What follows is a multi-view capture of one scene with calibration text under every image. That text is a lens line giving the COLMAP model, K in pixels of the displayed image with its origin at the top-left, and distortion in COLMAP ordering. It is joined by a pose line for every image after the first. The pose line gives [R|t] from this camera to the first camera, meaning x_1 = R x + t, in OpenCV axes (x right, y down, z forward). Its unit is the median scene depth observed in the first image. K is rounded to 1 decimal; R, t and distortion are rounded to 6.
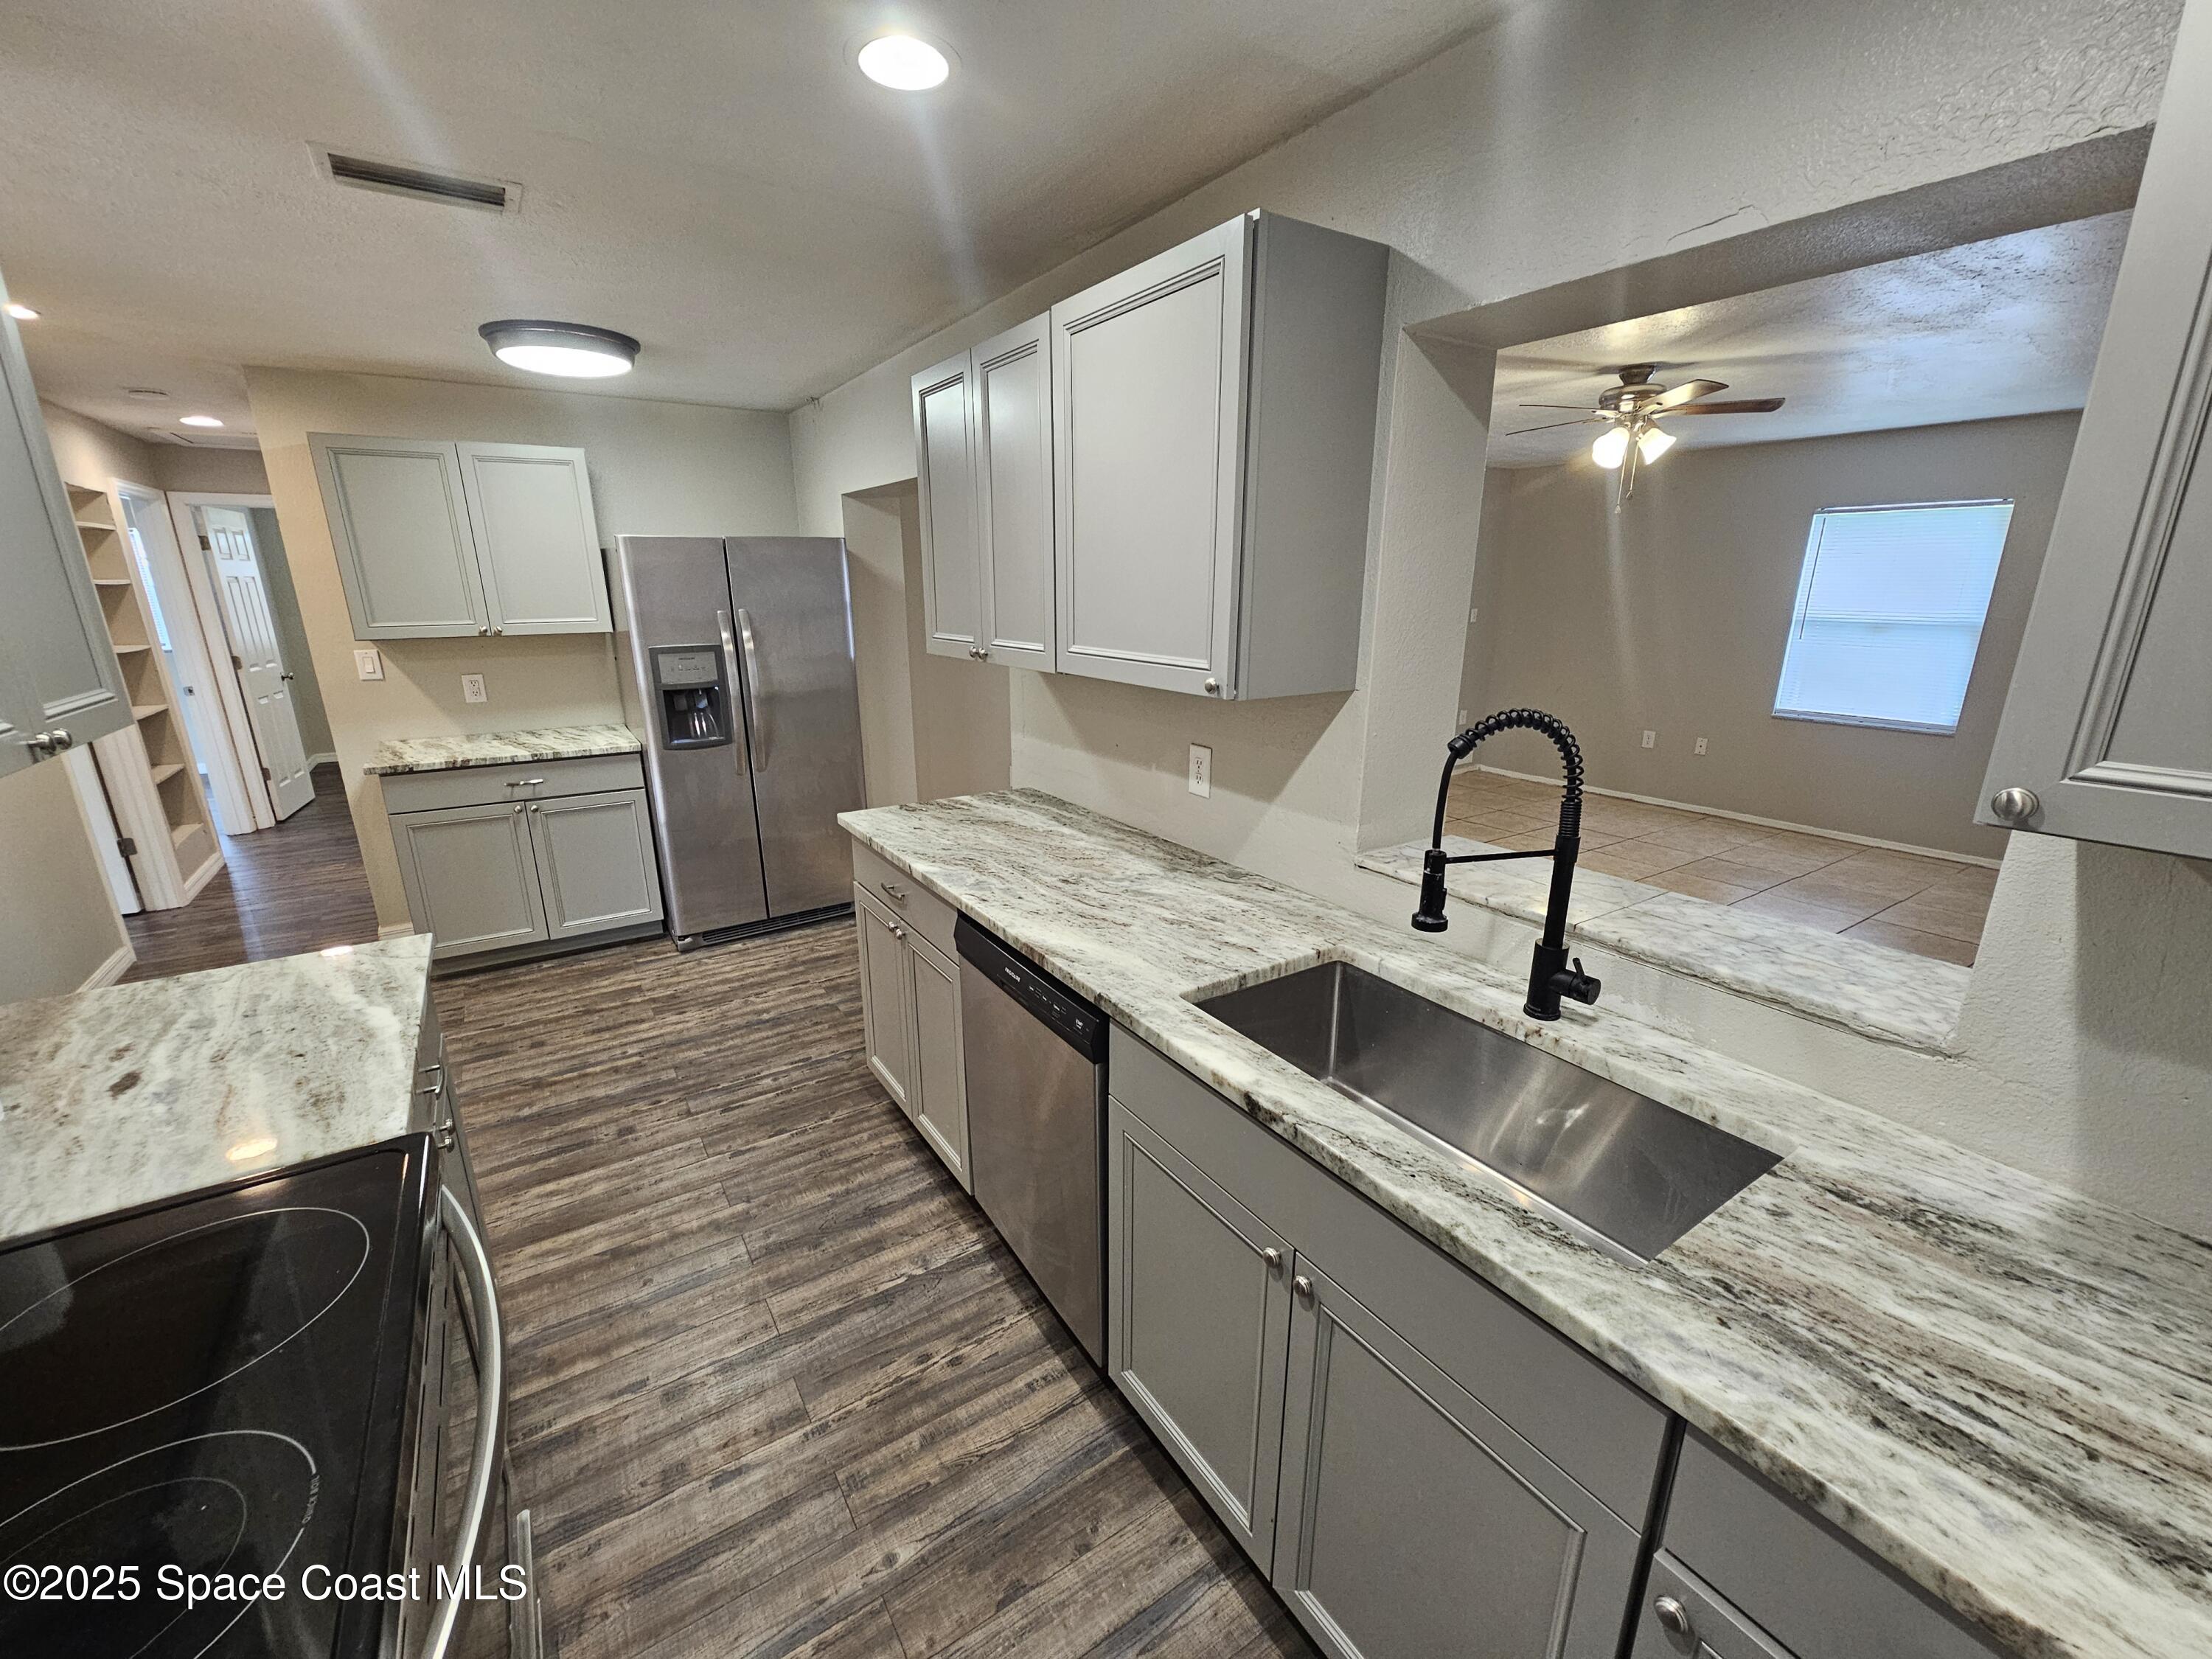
lens RADIAL K [[904.0, 0, 1102.3], [0, 904.0, 837.7], [0, 0, 1]] dist [-0.001642, -0.000036]
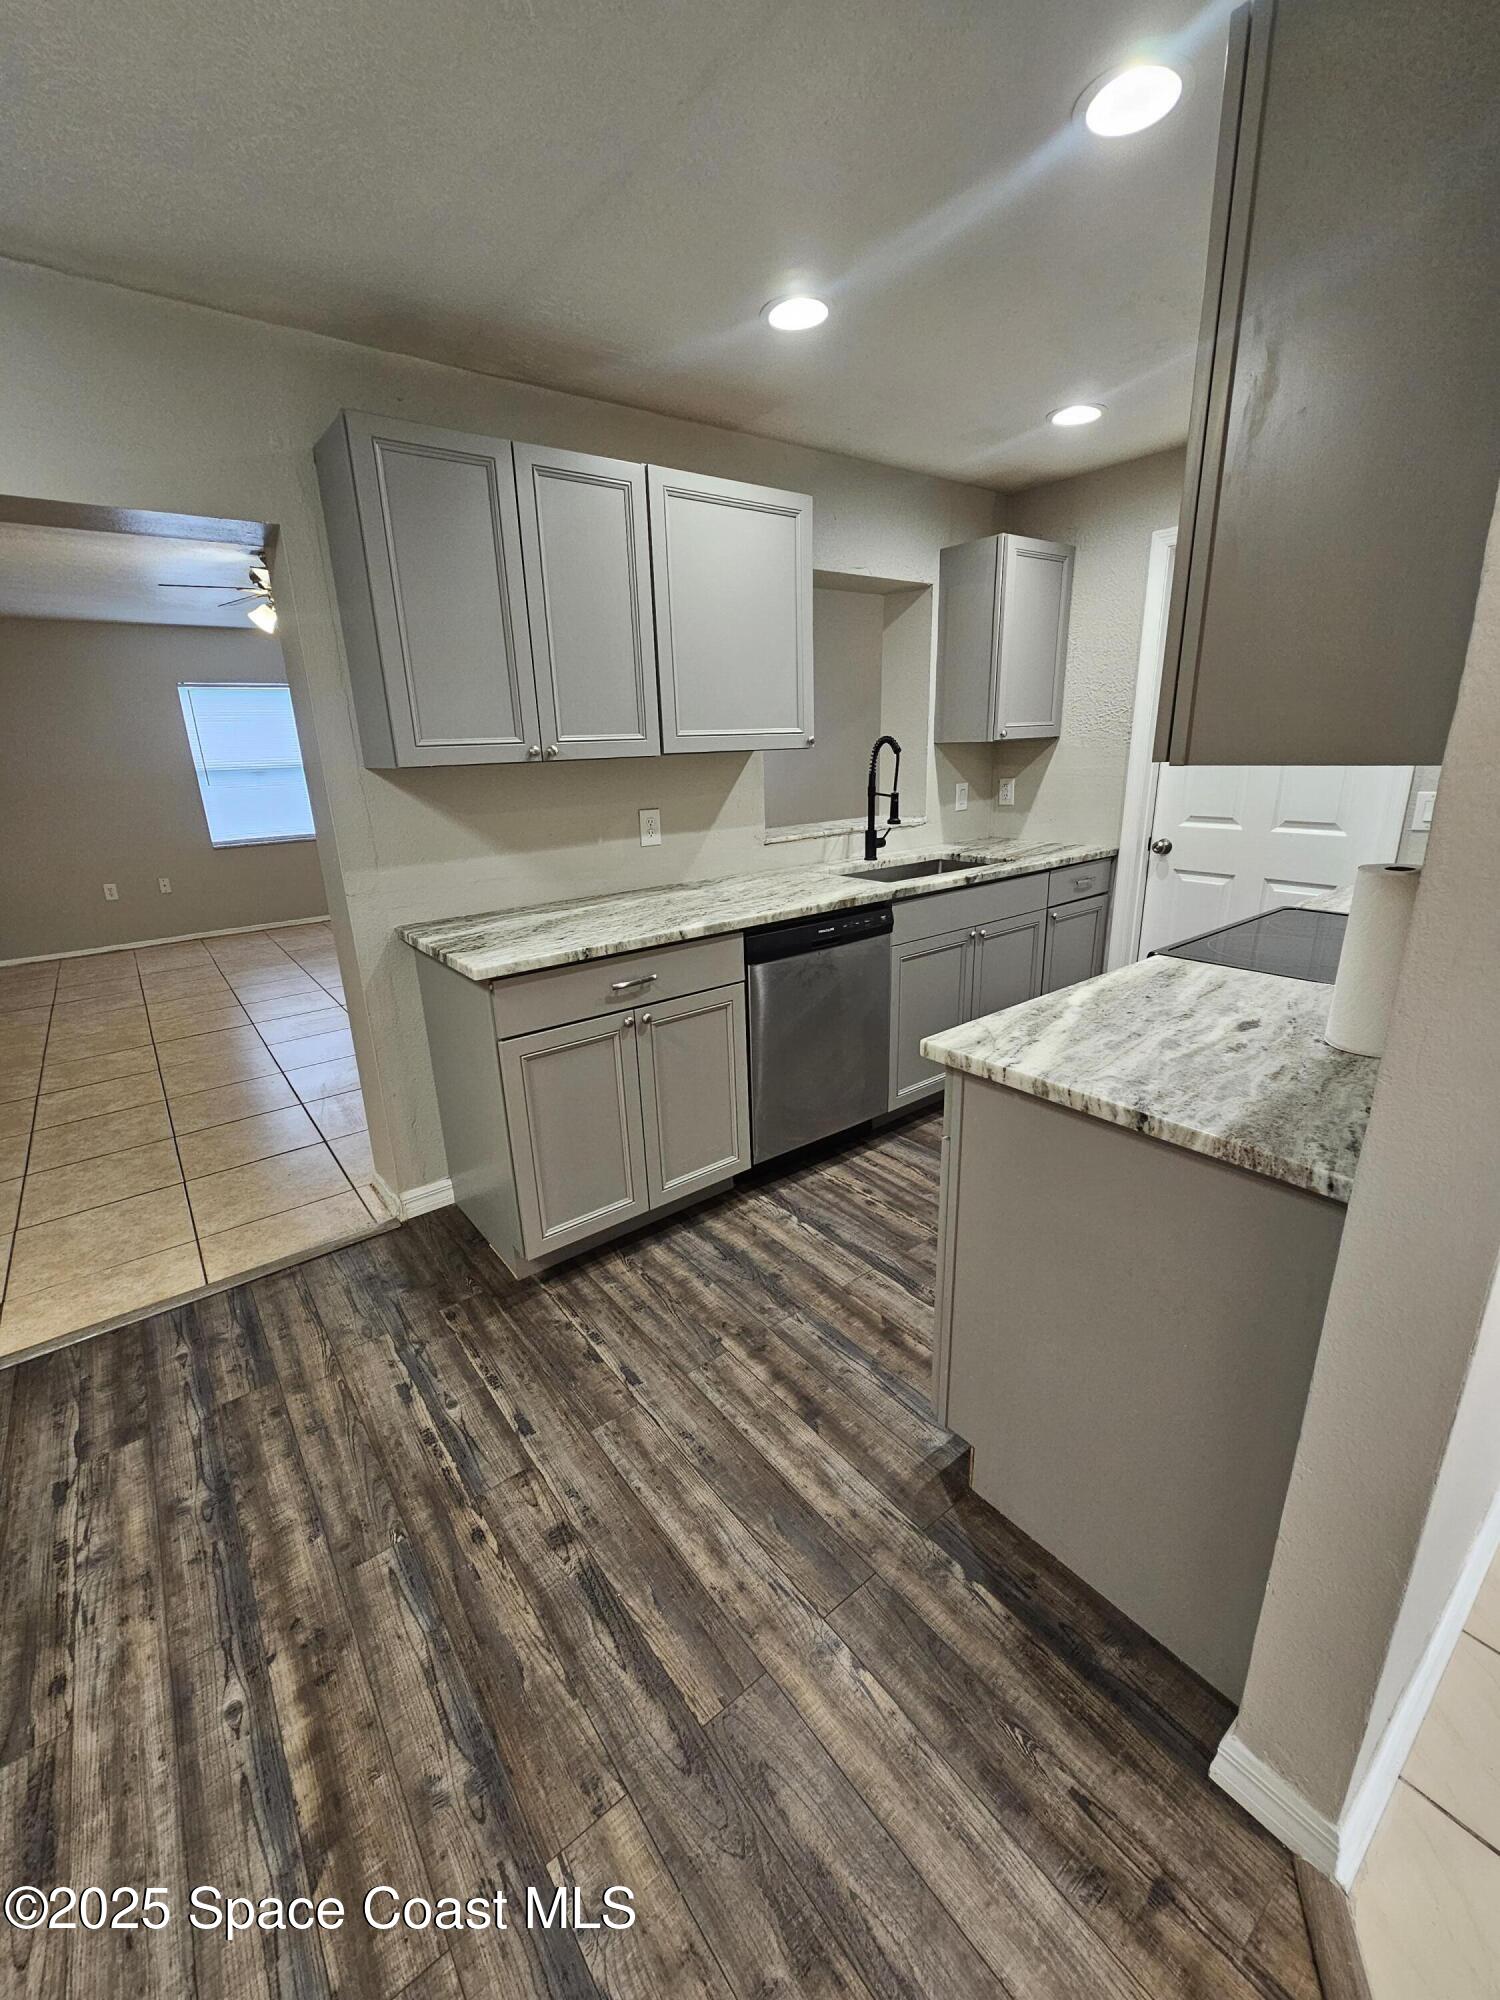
lens RADIAL K [[817.4, 0, 740.0], [0, 817.4, 987.1], [0, 0, 1]] dist [-0.001642, -0.000036]
pose [[-0.072422, -0.283016, 0.956377, -0.721489], [0.306596, 0.906147, 0.291369, -0.107784], [-0.949081, 0.314323, 0.021147, 0.560241]]
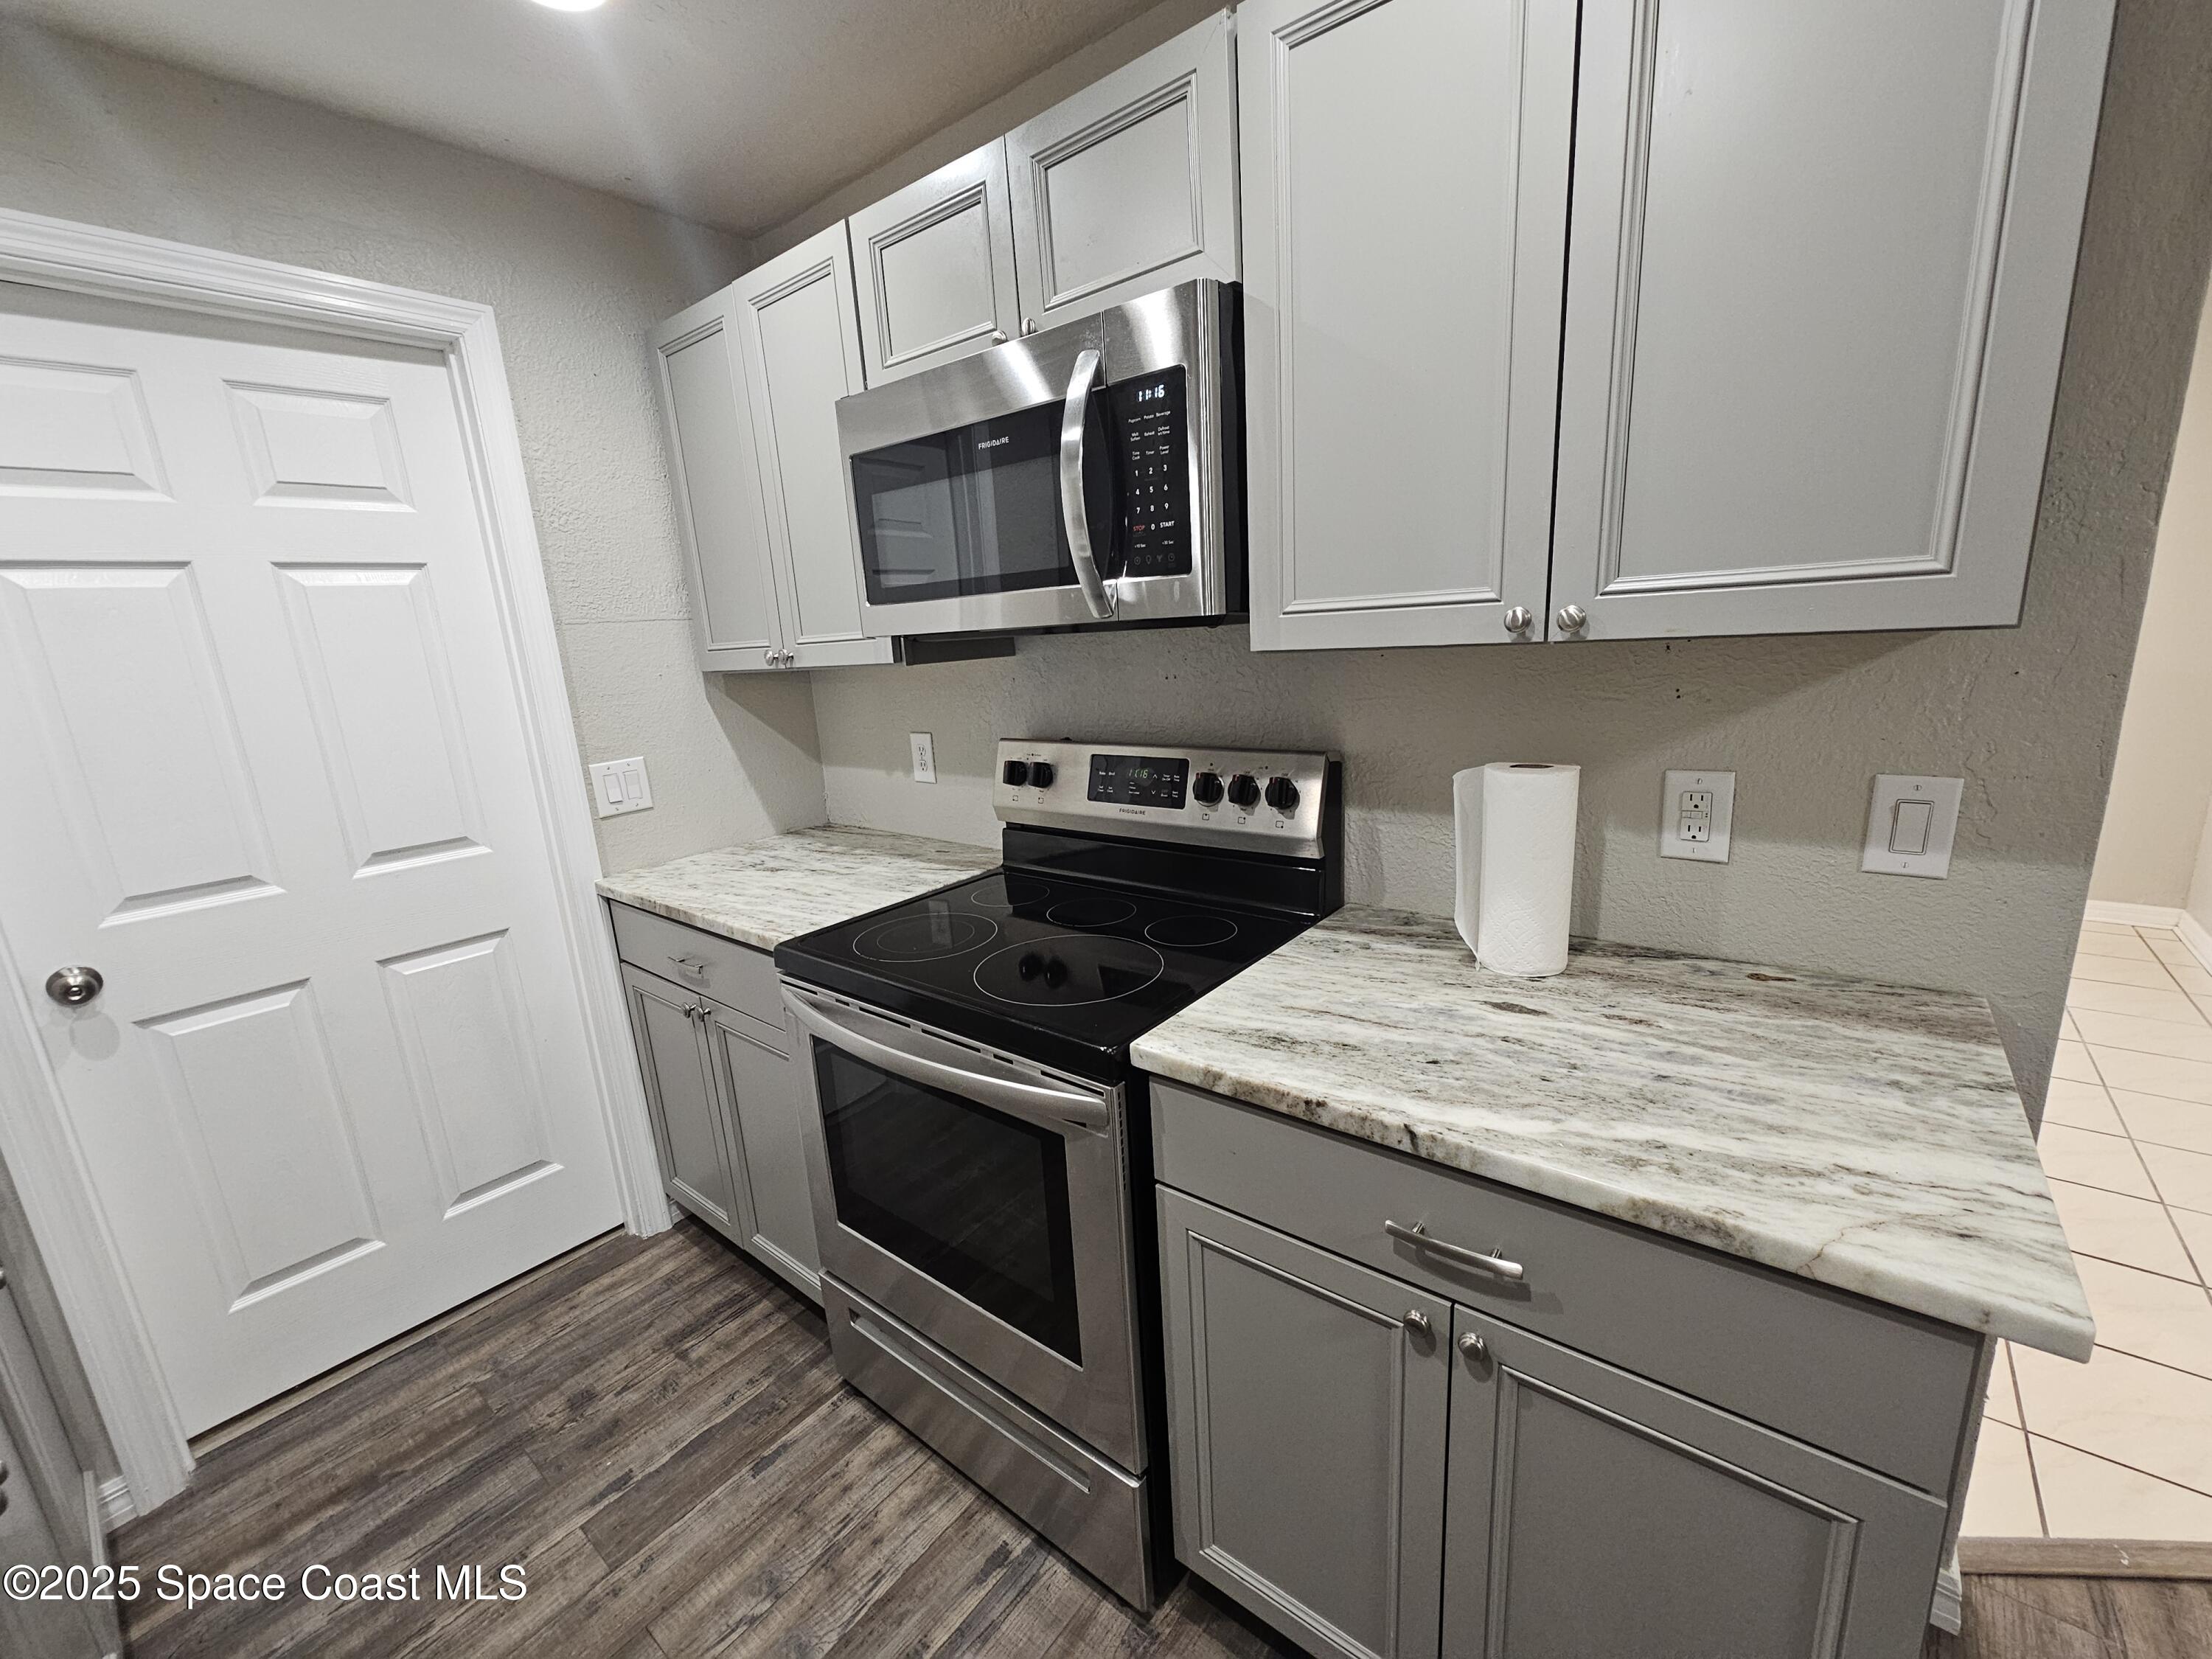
lens RADIAL K [[904.0, 0, 1092.5], [0, 904.0, 837.7], [0, 0, 1]] dist [-0.001642, -0.000036]
pose [[-0.951050, 0.129222, -0.280724, -0.155727], [-0.020884, 0.879430, 0.475571, -0.103849], [0.308331, 0.458154, -0.833683, 0.536145]]
